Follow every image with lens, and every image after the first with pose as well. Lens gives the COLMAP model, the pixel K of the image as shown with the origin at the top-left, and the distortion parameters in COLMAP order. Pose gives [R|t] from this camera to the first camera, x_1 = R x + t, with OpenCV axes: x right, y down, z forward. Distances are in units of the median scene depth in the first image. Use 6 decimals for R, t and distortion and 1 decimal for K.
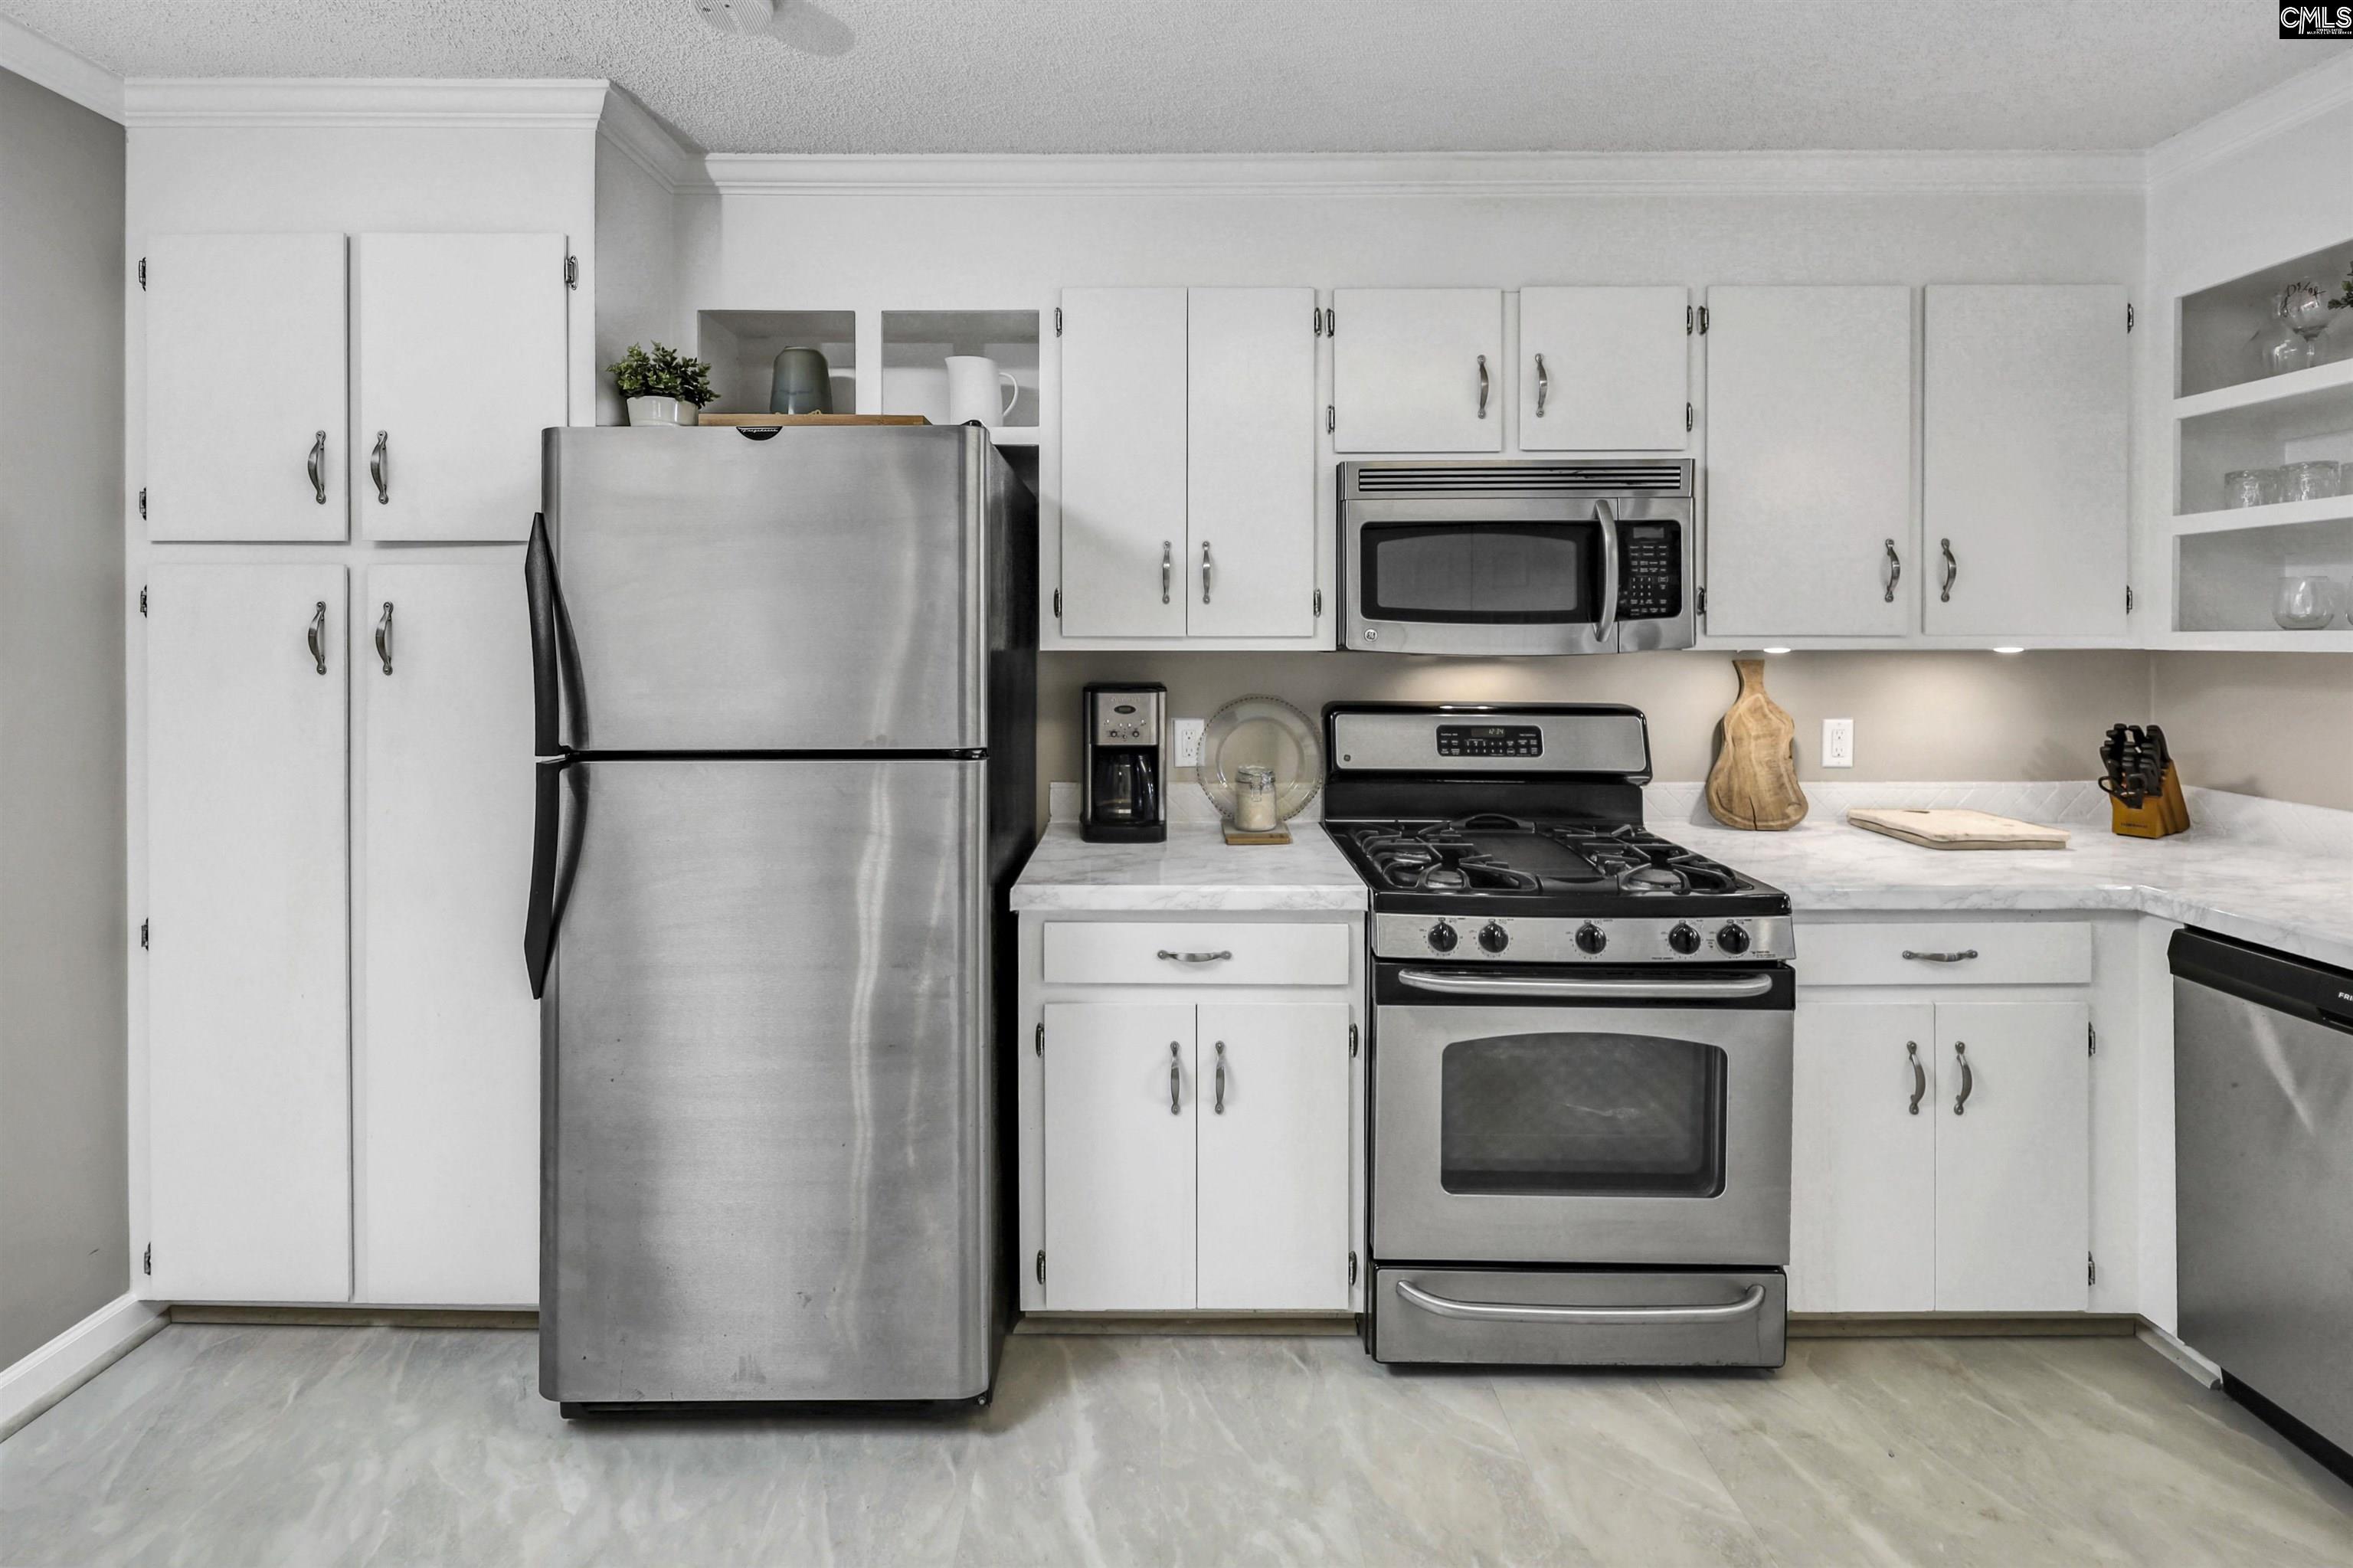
lens RADIAL K [[1004.0, 0, 1146.7], [0, 1004.0, 635.6], [0, 0, 1]] dist [0.000543, -0.000003]
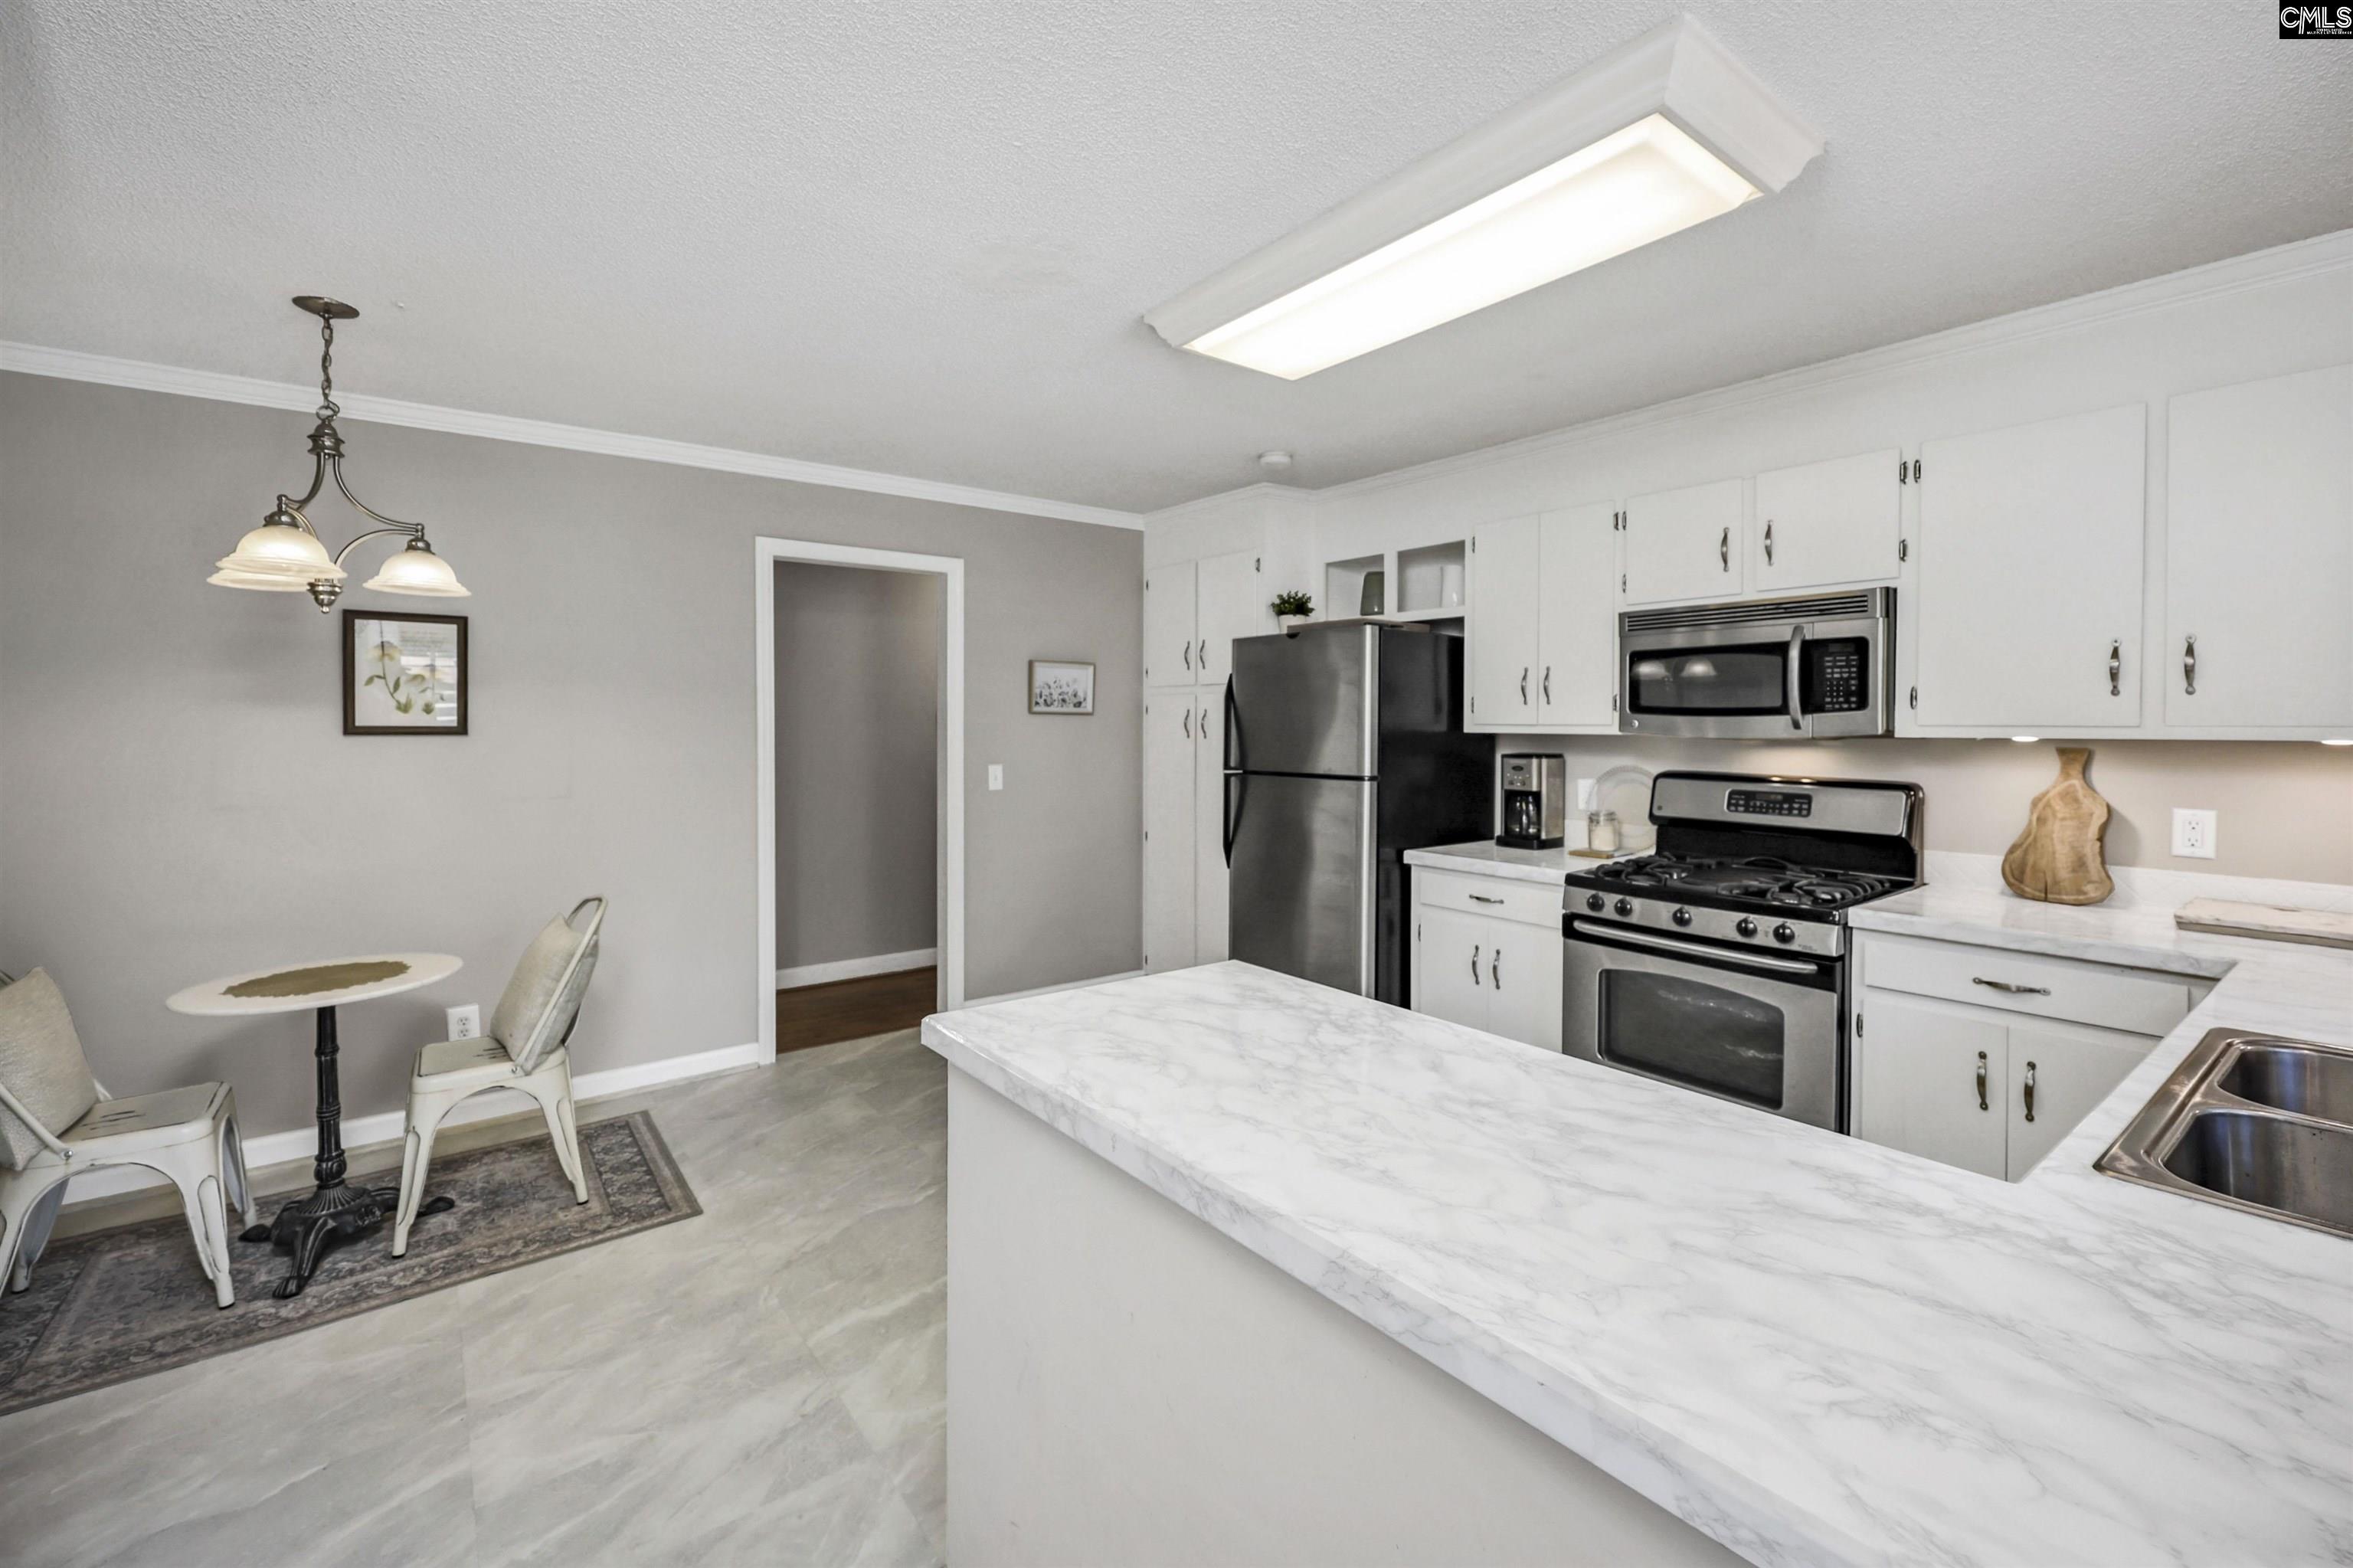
lens RADIAL K [[973.4, 0, 1184.1], [0, 973.4, 727.0], [0, 0, 1]] dist [-0.000510, 0.000004]
pose [[0.619421, 0.005131, -0.785042, 0.967906], [-0.003003, 0.999987, 0.004166, -0.000246], [0.785053, -0.000223, 0.619428, -0.465553]]
